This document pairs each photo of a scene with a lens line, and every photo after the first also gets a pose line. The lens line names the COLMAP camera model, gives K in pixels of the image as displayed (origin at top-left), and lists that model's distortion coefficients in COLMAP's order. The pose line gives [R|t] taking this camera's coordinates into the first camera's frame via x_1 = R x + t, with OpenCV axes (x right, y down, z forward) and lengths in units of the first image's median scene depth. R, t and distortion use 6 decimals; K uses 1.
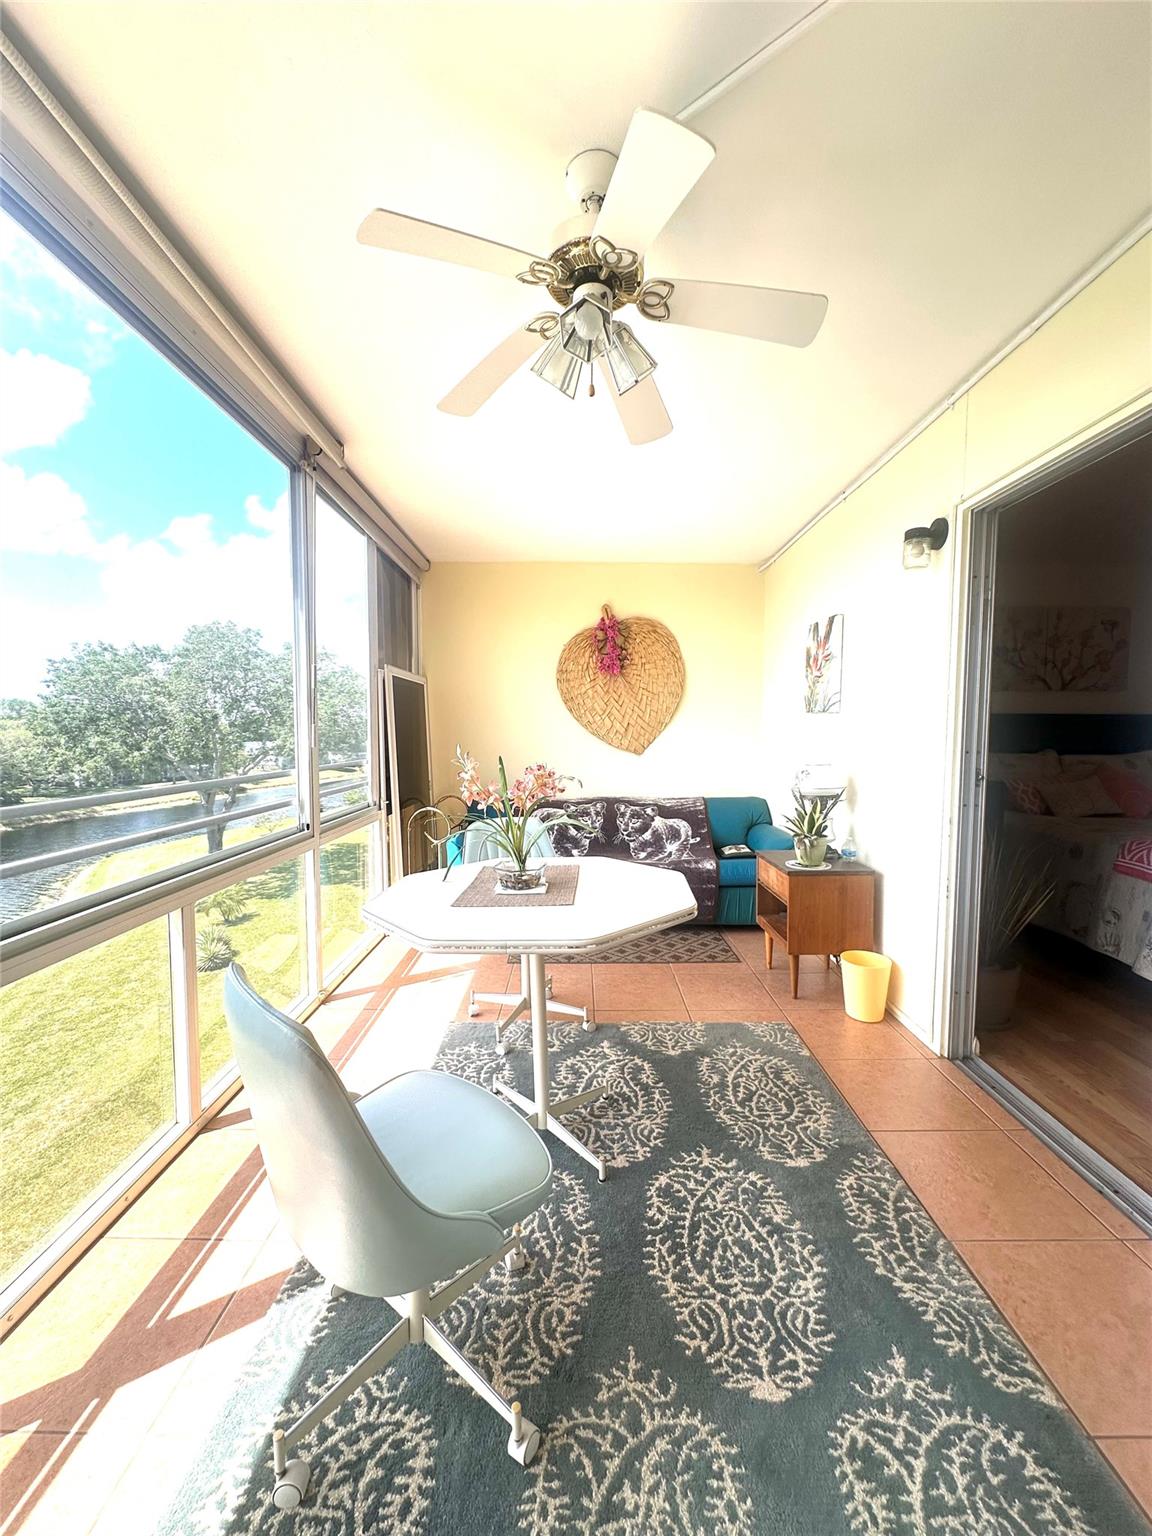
lens RADIAL K [[613.9, 0, 576.0], [0, 613.9, 768.0], [0, 0, 1]] dist [-0.000604, -0.000001]
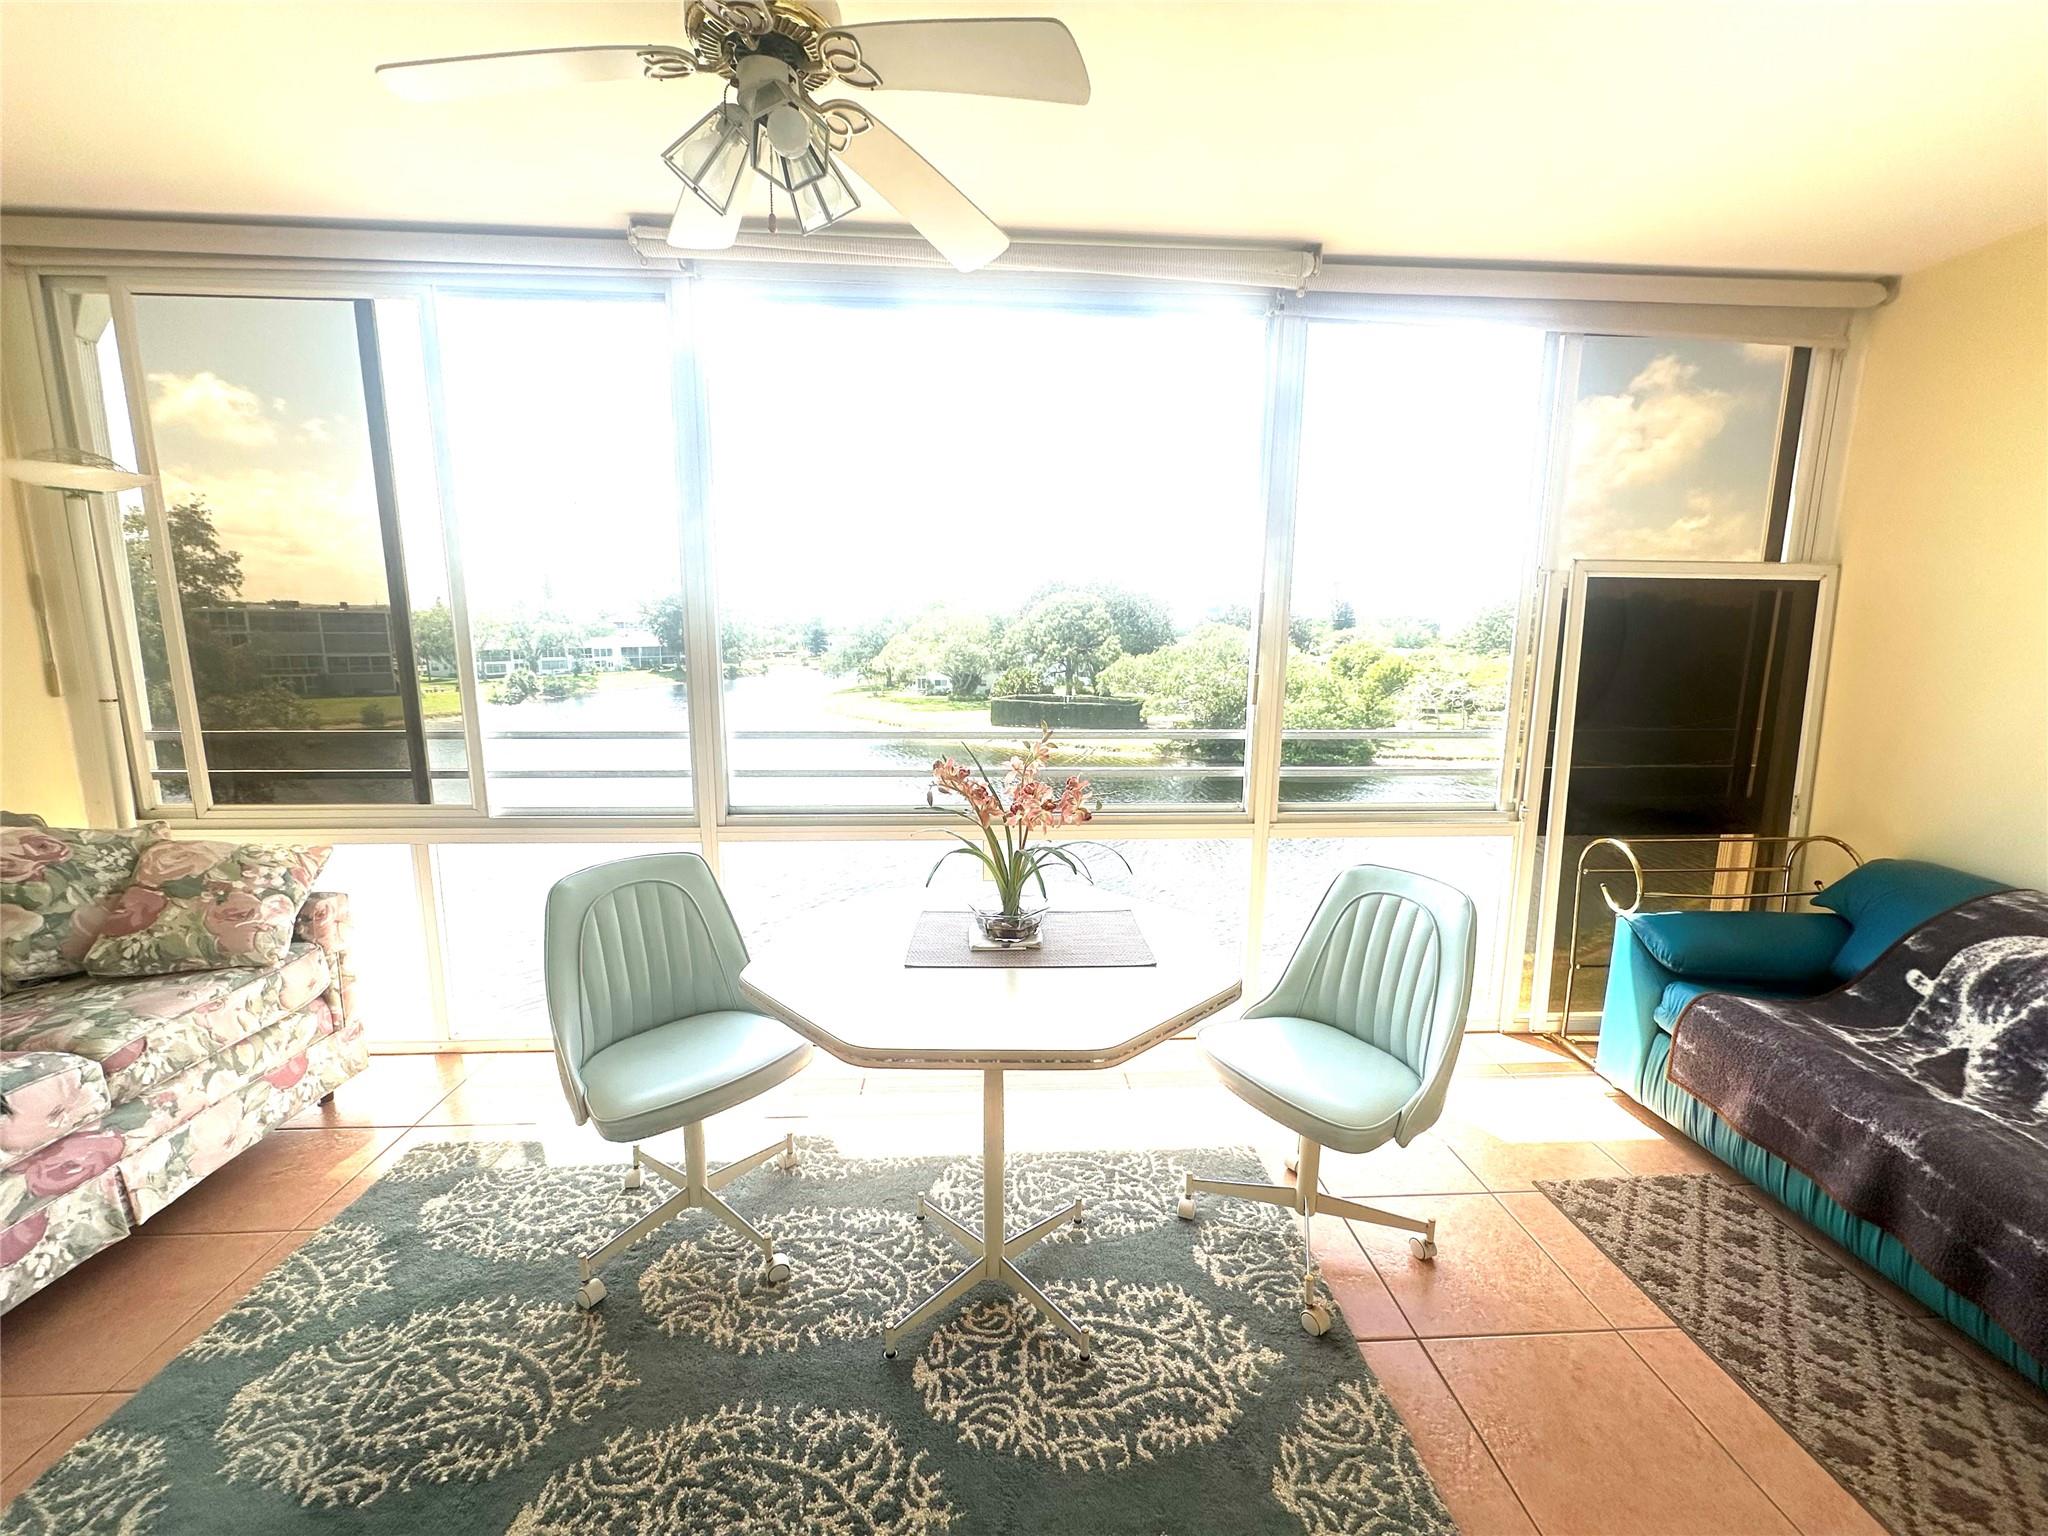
lens RADIAL K [[815.5, 0, 1024.0], [0, 815.5, 768.0], [0, 0, 1]] dist [-0.001939, -0.000176]
pose [[0.060209, 0.159526, -0.985356, 0.908215], [-0.065615, 0.985644, 0.155563, -0.157445], [0.996027, 0.055288, 0.069812, 1.096514]]
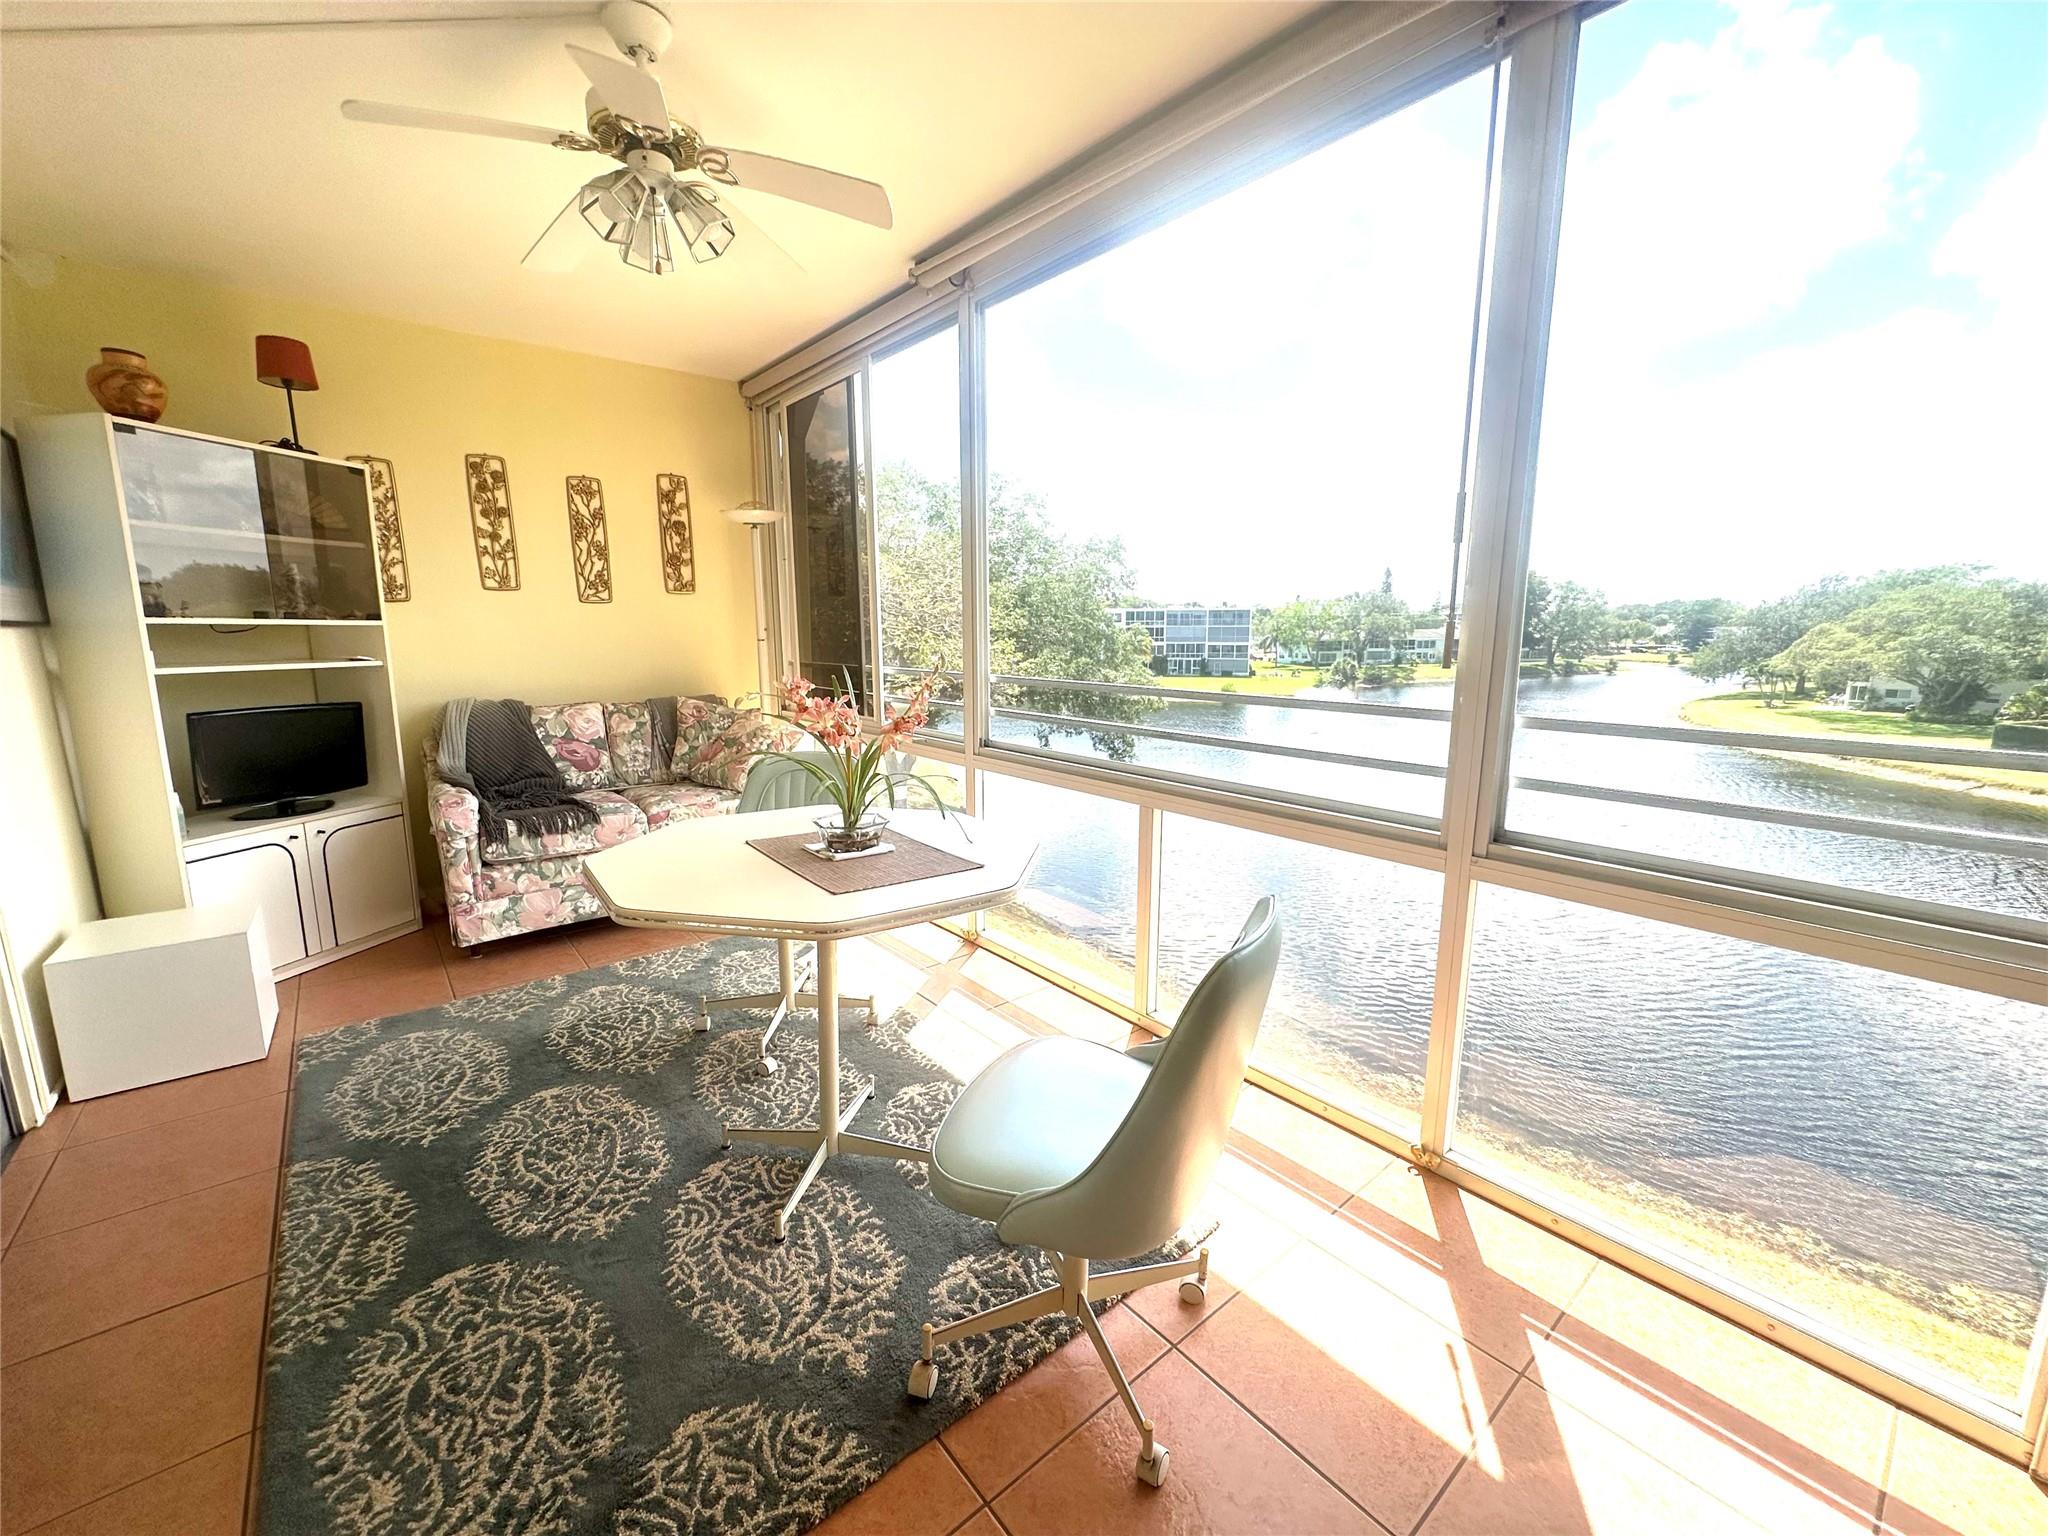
lens RADIAL K [[818.5, 0, 1024.0], [0, 818.5, 768.0], [0, 0, 1]] dist [-0.000604, -0.000001]
pose [[-0.766517, 0.109954, -0.632741, 0.418970], [-0.037902, 0.975773, 0.215479, -0.139887], [0.641105, 0.189150, -0.743779, 2.141627]]
